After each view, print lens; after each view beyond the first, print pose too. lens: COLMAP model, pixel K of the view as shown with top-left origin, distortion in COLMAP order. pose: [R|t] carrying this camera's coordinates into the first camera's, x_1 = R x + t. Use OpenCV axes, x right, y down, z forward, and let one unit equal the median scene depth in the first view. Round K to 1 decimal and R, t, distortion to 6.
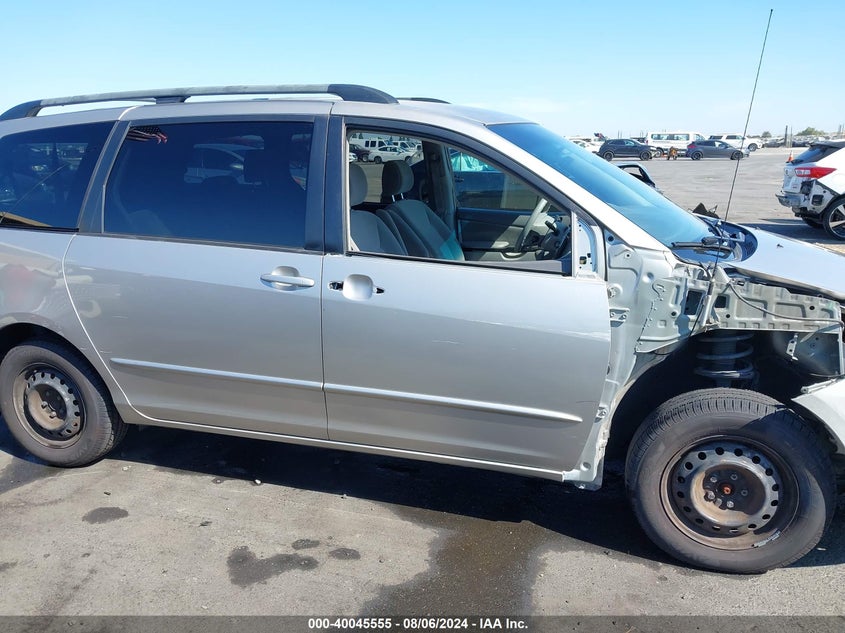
lens RADIAL K [[715.1, 0, 418.1], [0, 715.1, 315.3], [0, 0, 1]] dist [0.006513, -0.029832]
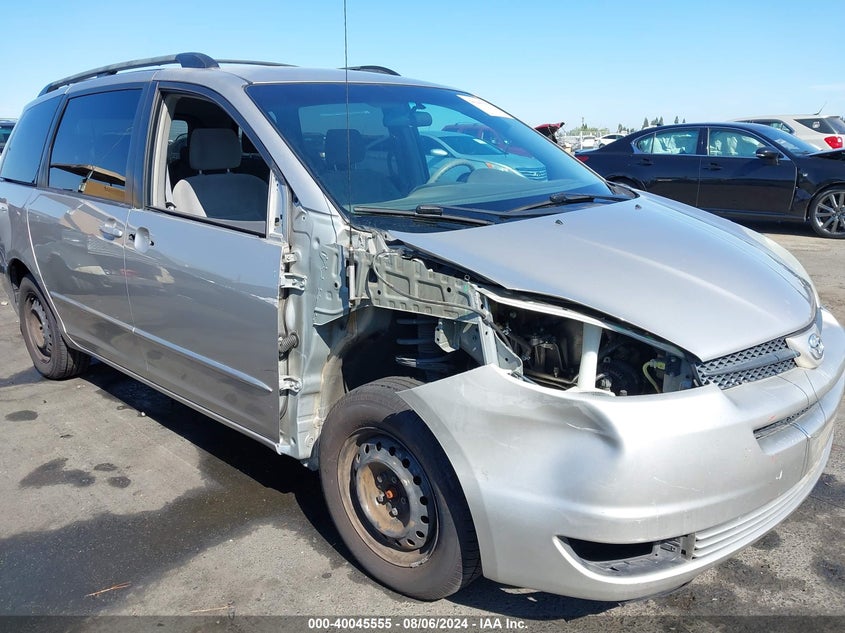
lens RADIAL K [[715.1, 0, 419.8], [0, 715.1, 317.6], [0, 0, 1]] dist [0.006513, -0.029832]
pose [[0.894252, 0.107464, -0.434471, 0.842228], [-0.100362, 0.994173, 0.039333, -0.007304], [0.436167, 0.008431, 0.899826, 0.234694]]
